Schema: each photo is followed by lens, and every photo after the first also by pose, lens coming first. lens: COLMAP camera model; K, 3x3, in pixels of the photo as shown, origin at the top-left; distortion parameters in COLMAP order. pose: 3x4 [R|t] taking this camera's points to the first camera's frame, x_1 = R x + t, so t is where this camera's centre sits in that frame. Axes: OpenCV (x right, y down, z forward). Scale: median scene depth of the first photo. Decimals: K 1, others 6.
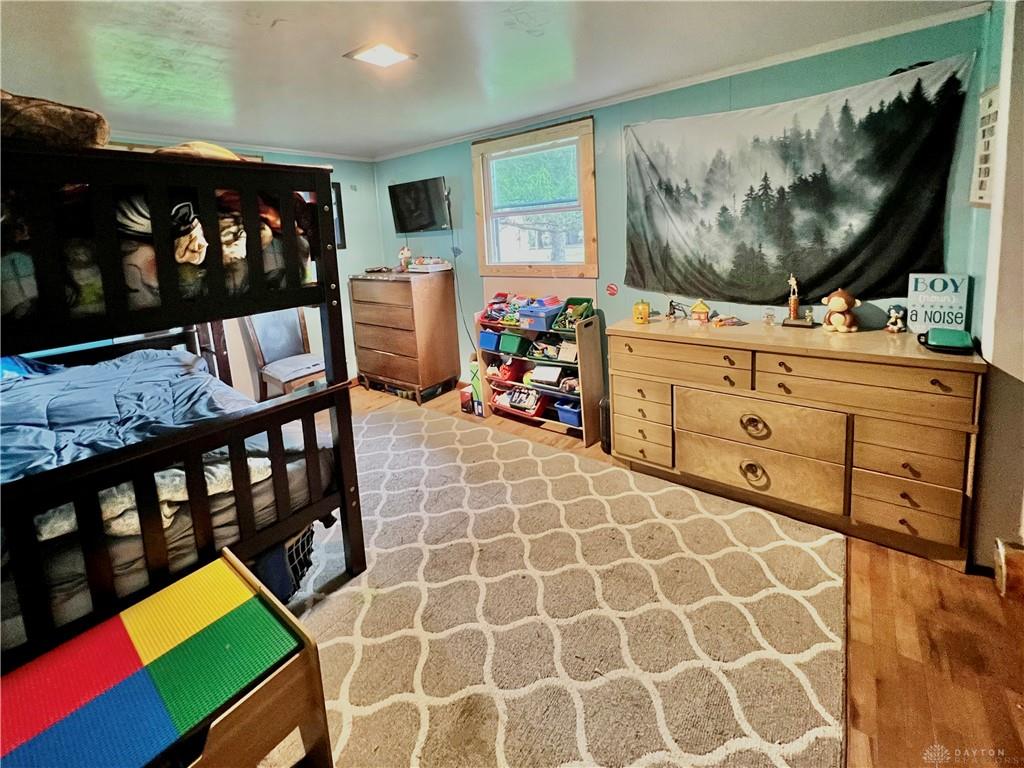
lens RADIAL K [[436.7, 0, 511.6], [0, 436.7, 286.5], [0, 0, 1]] dist [-0.002030, 0.000624]
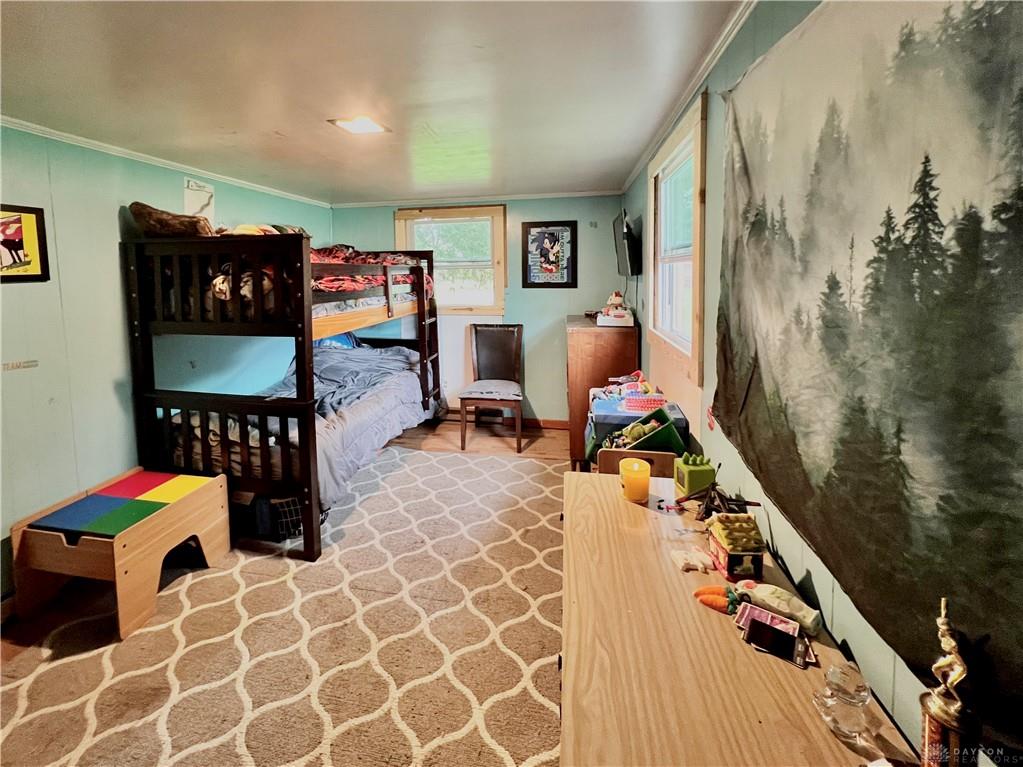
lens RADIAL K [[436.2, 0, 471.3], [0, 436.2, 301.6], [0, 0, 1]] dist [-0.002030, 0.000624]
pose [[0.435113, 0.112047, -0.893377, 0.768261], [-0.125617, 0.990077, 0.062995, -0.174610], [0.891570, 0.084814, 0.444870, 0.716980]]
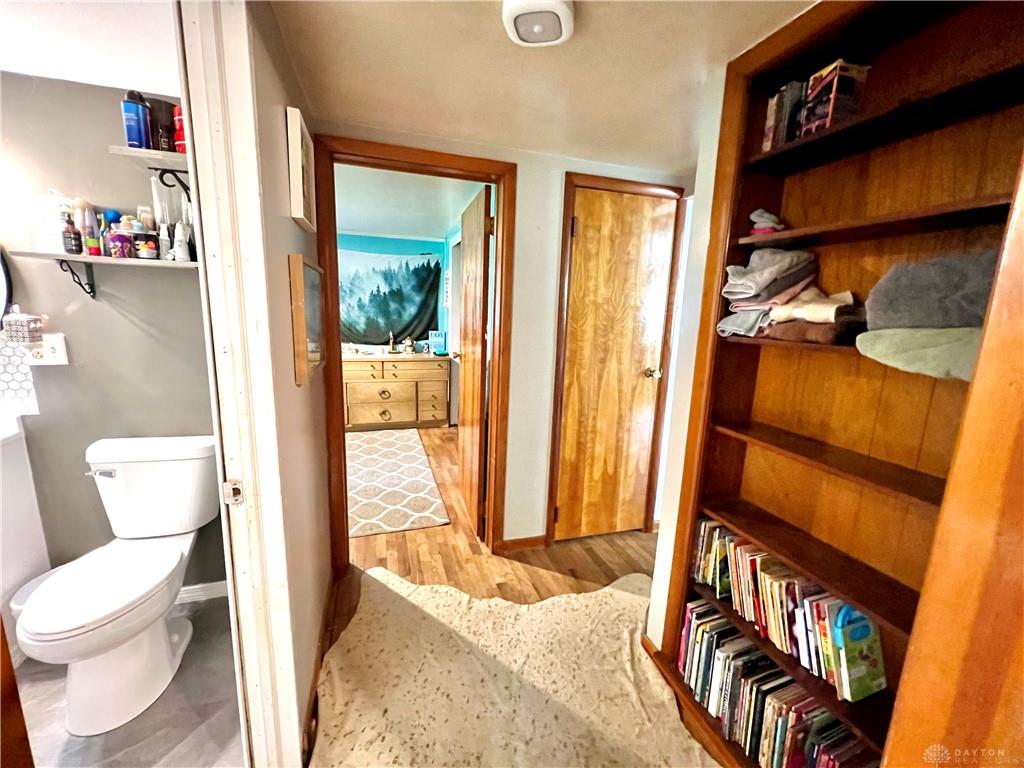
lens RADIAL K [[422.7, 0, 515.7], [0, 422.7, 382.0], [0, 0, 1]] dist [-0.002526, 0.001220]
pose [[0.549002, -0.067476, 0.833093, -0.927021], [0.036928, 0.997721, 0.056474, 0.148958], [-0.835005, -0.000240, 0.550243, -0.826291]]
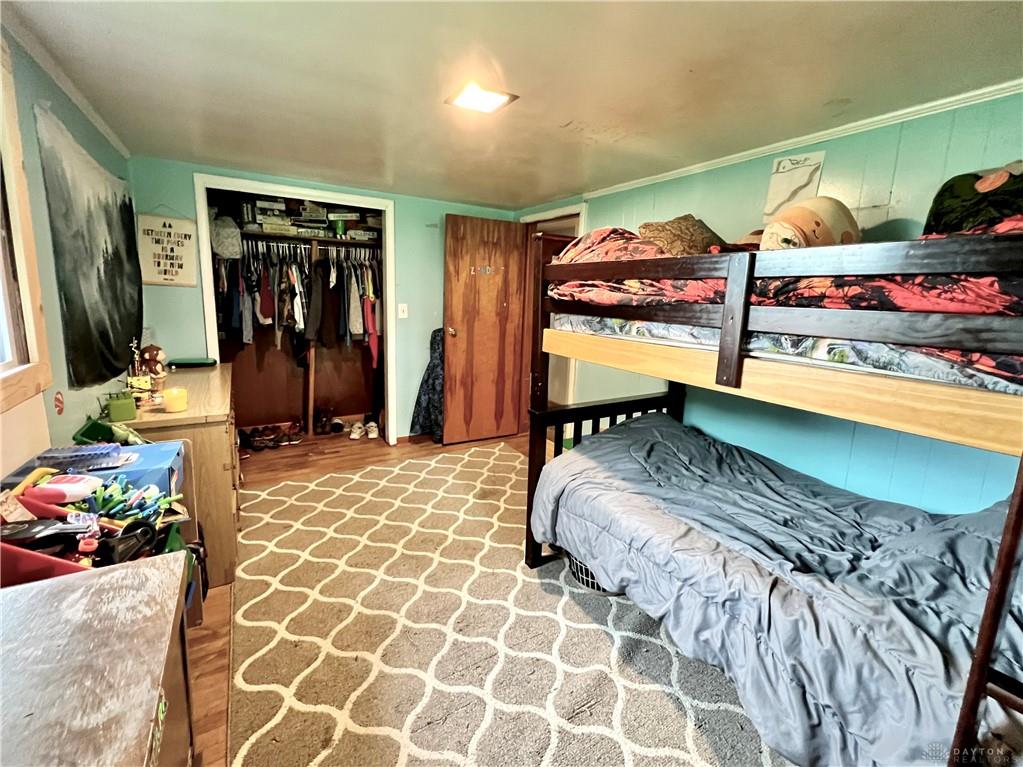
lens RADIAL K [[436.2, 0, 519.3], [0, 436.2, 373.1], [0, 0, 1]] dist [-0.002030, 0.000624]
pose [[-0.942727, -0.036045, 0.331613, -0.646660], [0.059194, 0.960288, 0.272660, -0.188033], [-0.328272, 0.276673, -0.903155, 1.791587]]
